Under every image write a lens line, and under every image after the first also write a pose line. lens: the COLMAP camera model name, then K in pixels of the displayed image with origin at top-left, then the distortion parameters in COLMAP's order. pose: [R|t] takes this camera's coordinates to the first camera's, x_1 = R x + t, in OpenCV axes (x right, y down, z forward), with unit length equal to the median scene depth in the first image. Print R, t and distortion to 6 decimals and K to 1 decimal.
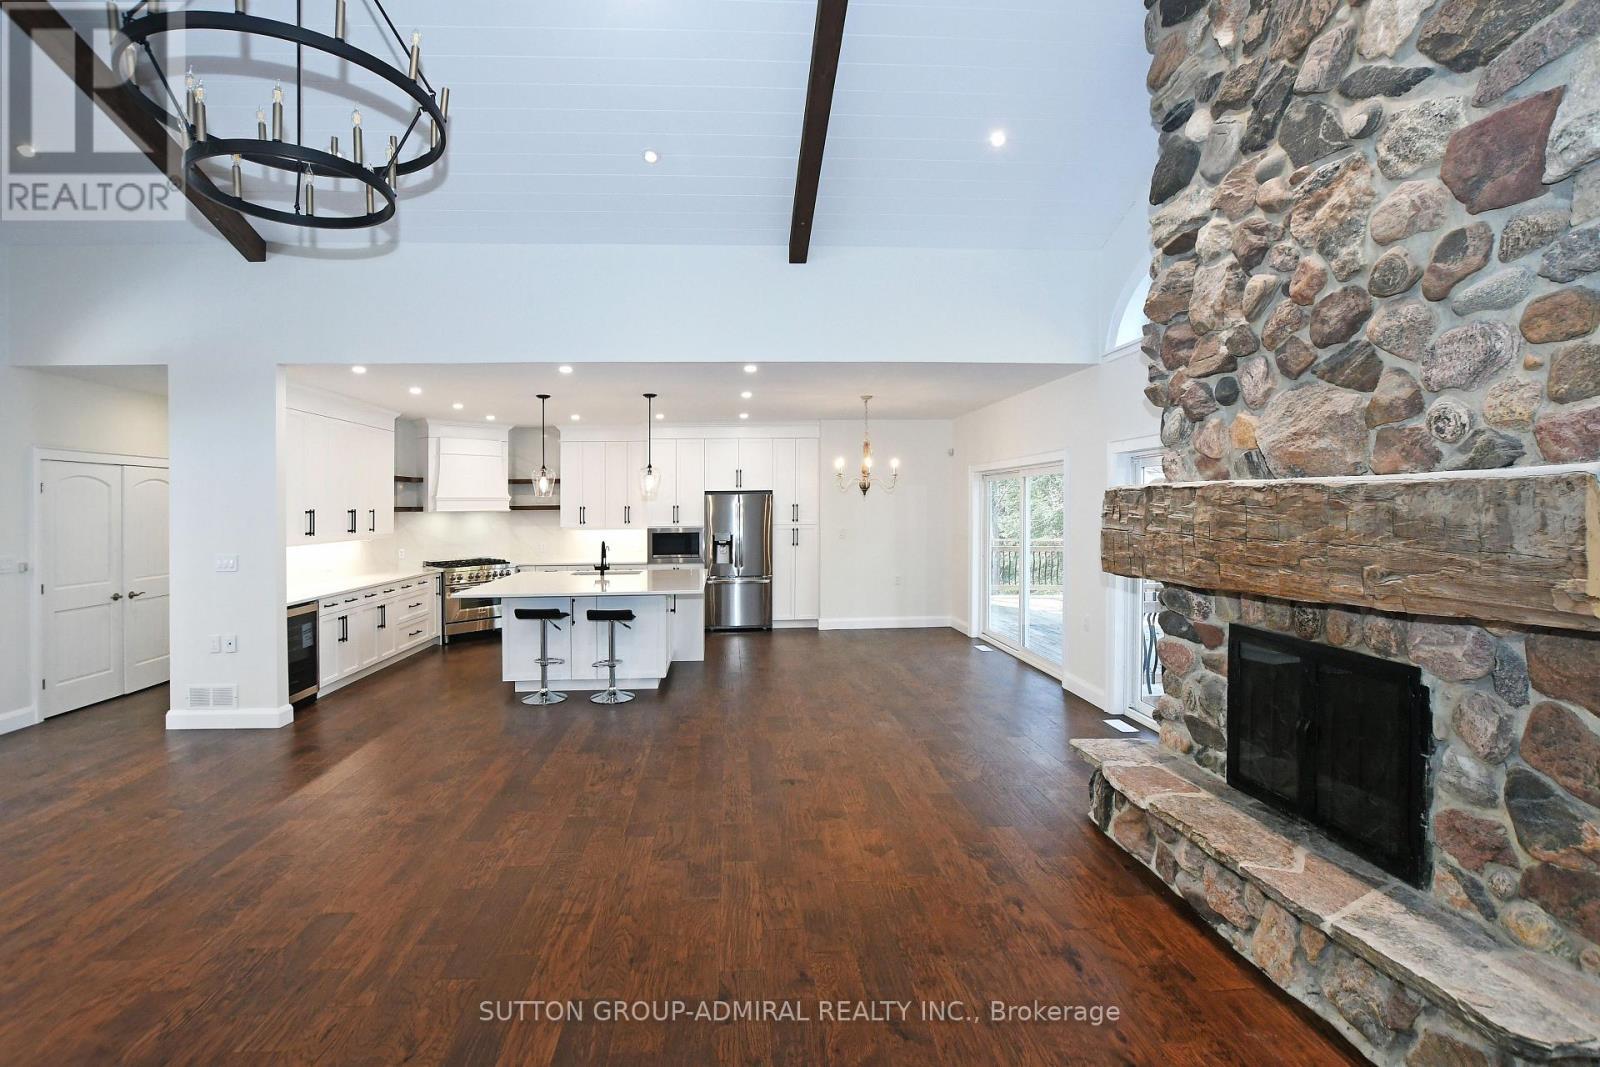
lens RADIAL K [[714.9, 0, 781.0], [0, 714.9, 513.4], [0, 0, 1]] dist [-0.028830, 0.000544]
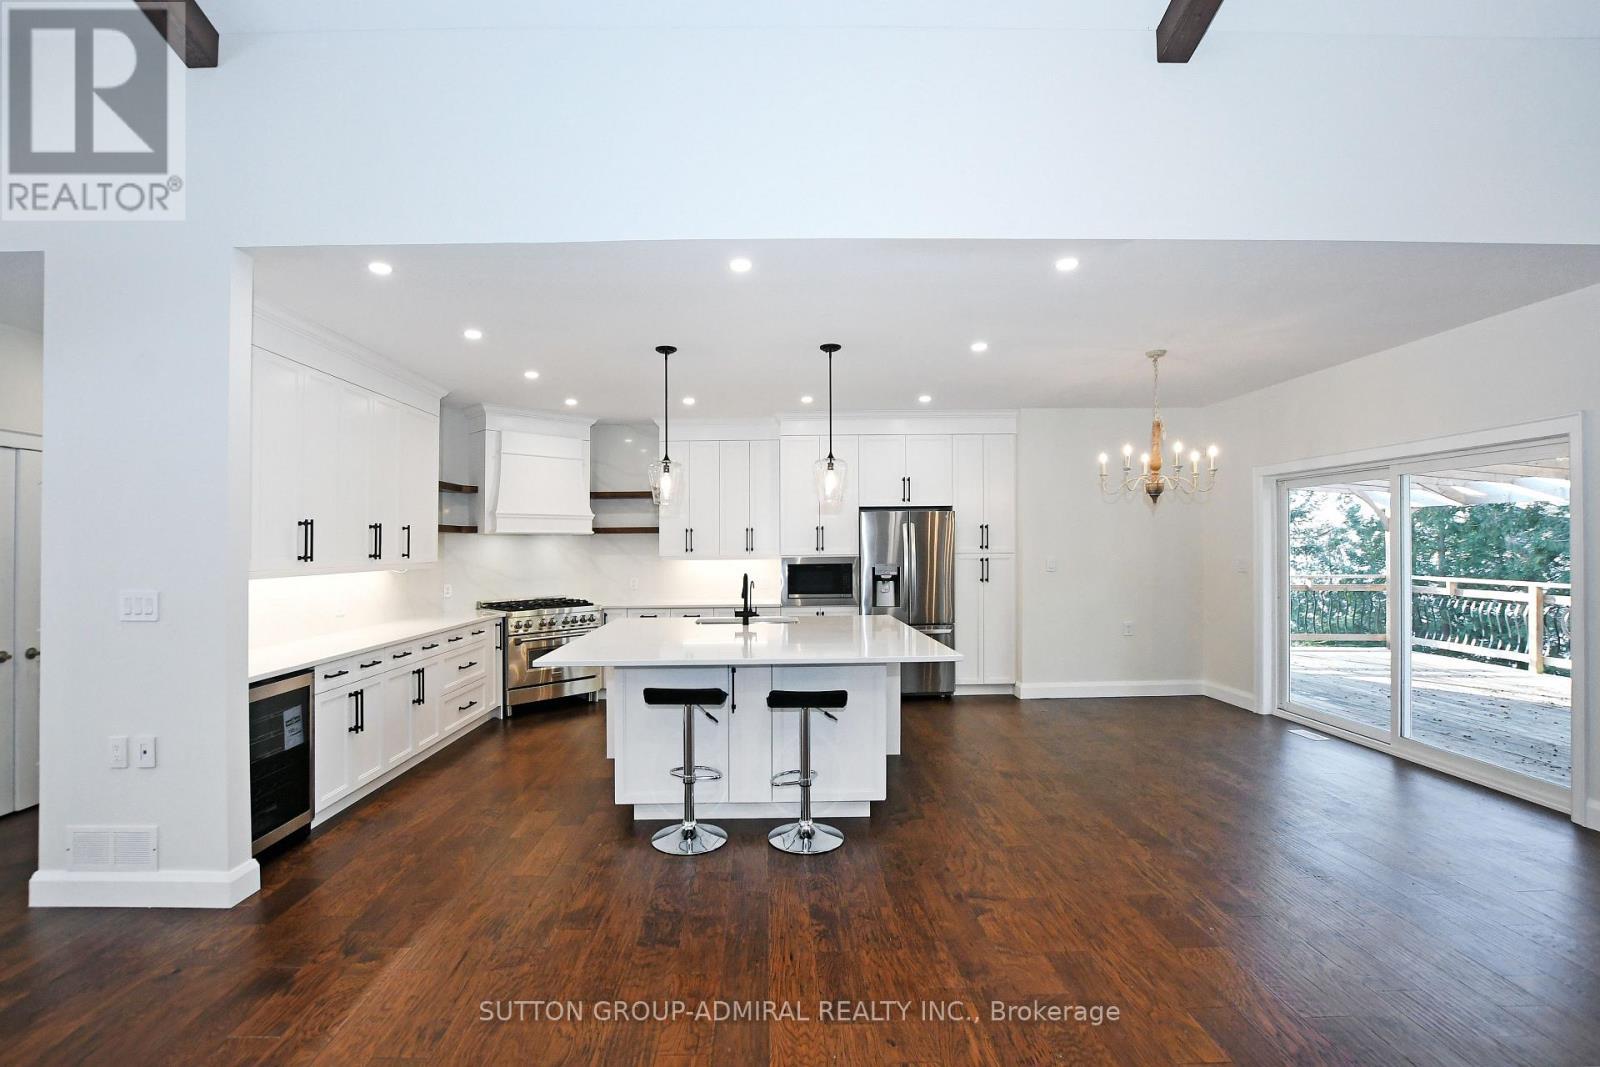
lens RADIAL K [[722.5, 0, 798.3], [0, 722.5, 546.4], [0, 0, 1]] dist [-0.025446, 0.001183]
pose [[0.999414, 0.002156, -0.034168, -0.239990], [-0.002431, 0.999965, -0.007995, 0.025385], [0.034150, 0.008073, 0.999384, 0.438348]]
